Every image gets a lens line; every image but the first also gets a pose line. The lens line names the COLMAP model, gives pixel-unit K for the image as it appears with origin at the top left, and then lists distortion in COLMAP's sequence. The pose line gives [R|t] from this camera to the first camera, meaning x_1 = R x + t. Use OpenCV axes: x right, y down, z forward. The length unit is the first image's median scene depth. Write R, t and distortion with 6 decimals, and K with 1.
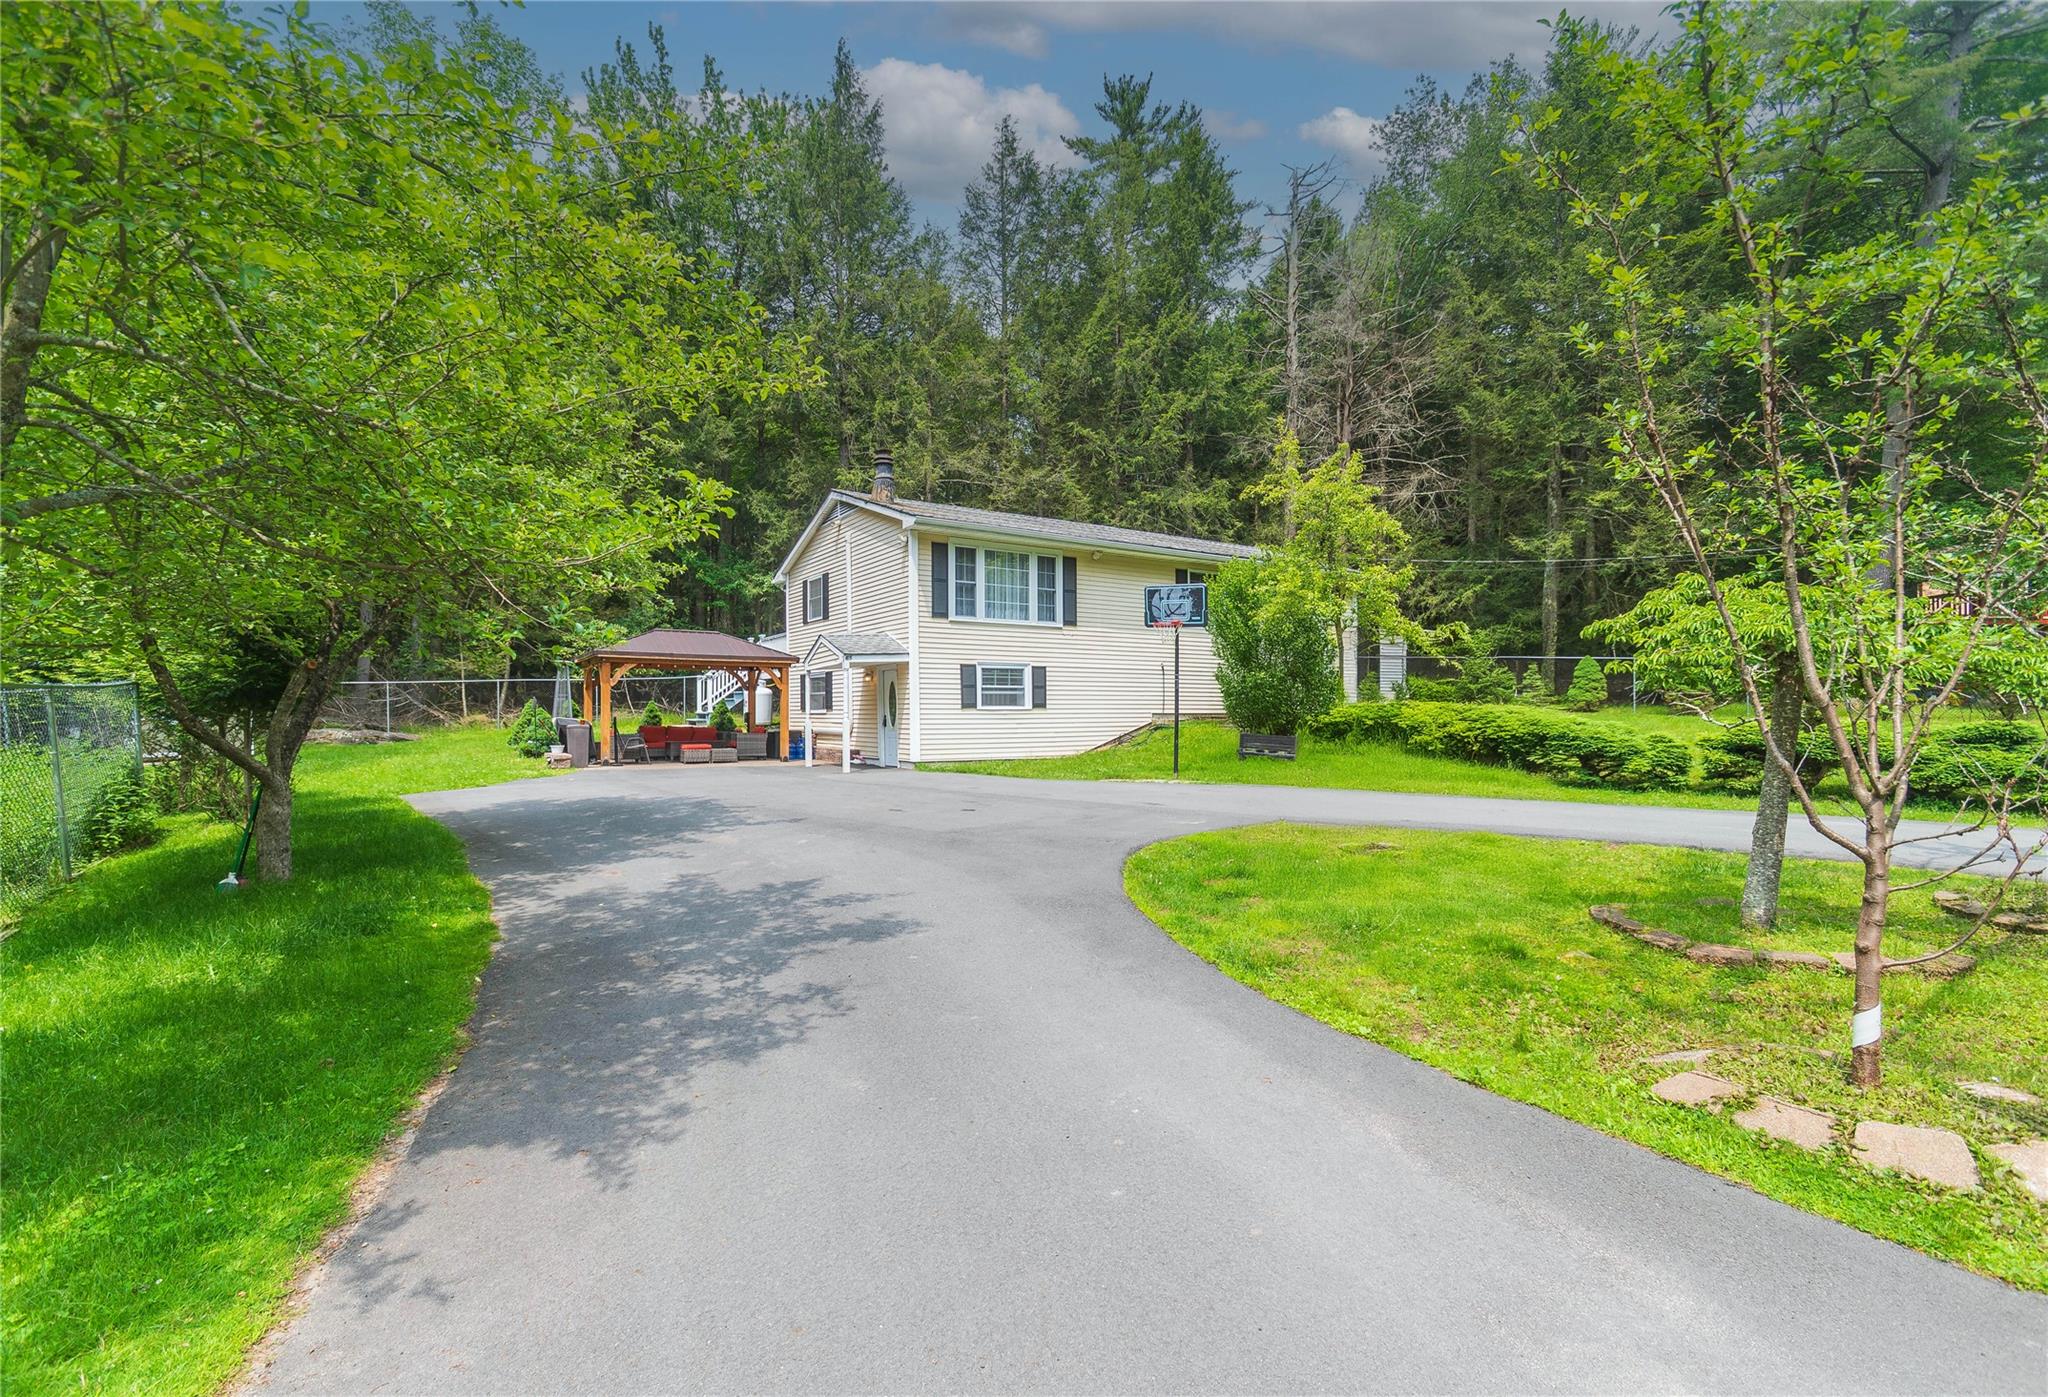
lens RADIAL K [[907.9, 0, 1028.3], [0, 907.9, 704.0], [0, 0, 1]] dist [-0.016236, 0.000107]
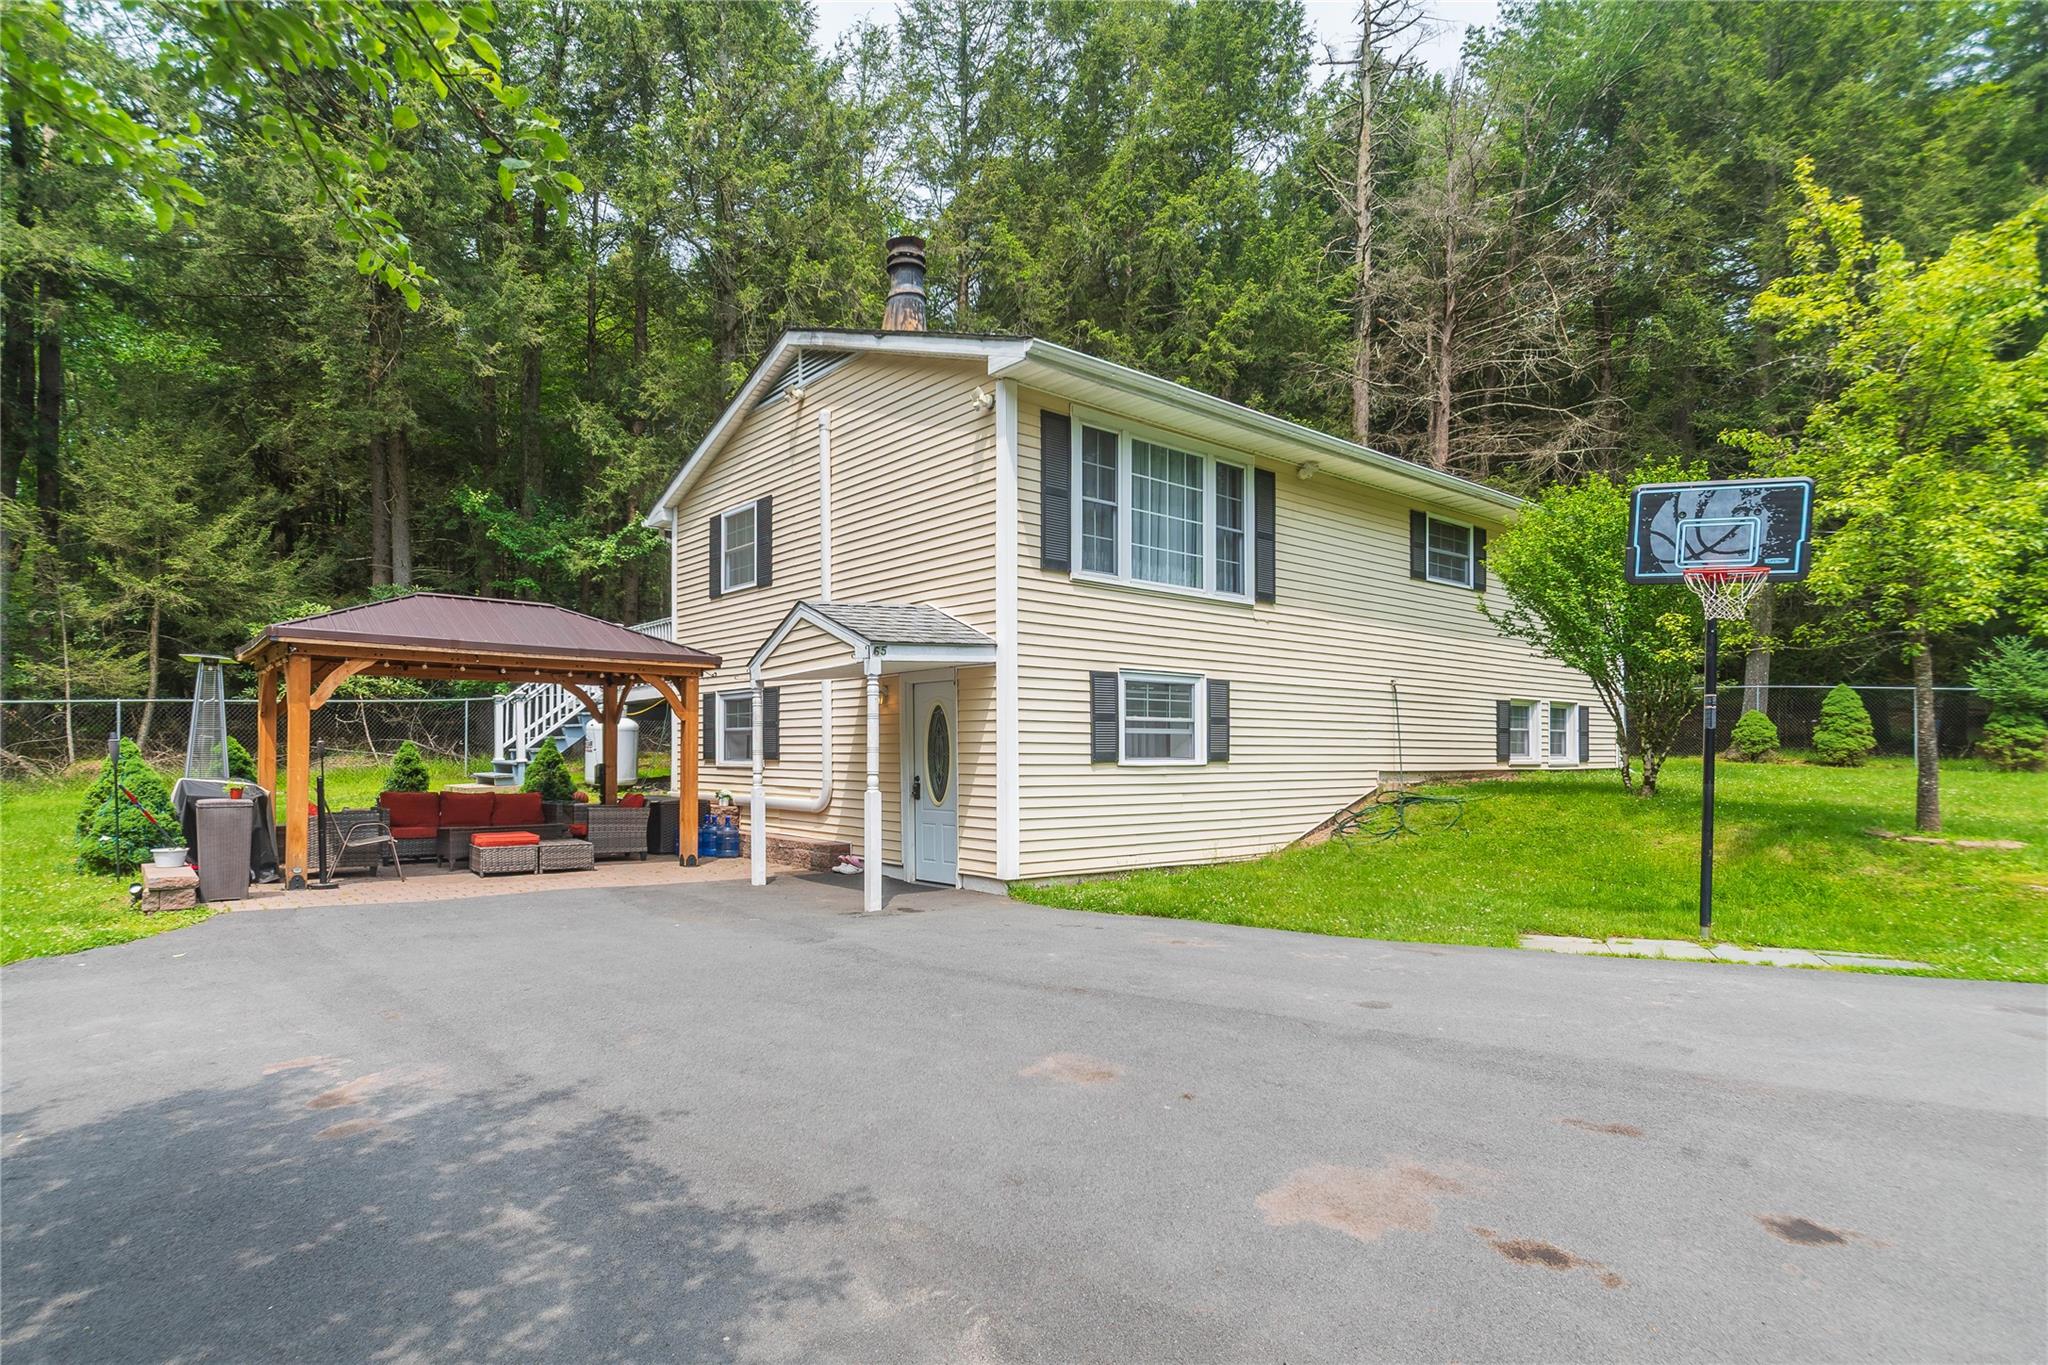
lens RADIAL K [[1096.5, 0, 1014.9], [0, 1096.5, 735.9], [0, 0, 1]] dist [-0.001647, -0.001492]
pose [[0.993746, 0.008448, 0.111348, -0.162222], [-0.007754, 0.999948, -0.006666, -0.005144], [-0.111399, 0.005761, 0.993759, 0.390283]]
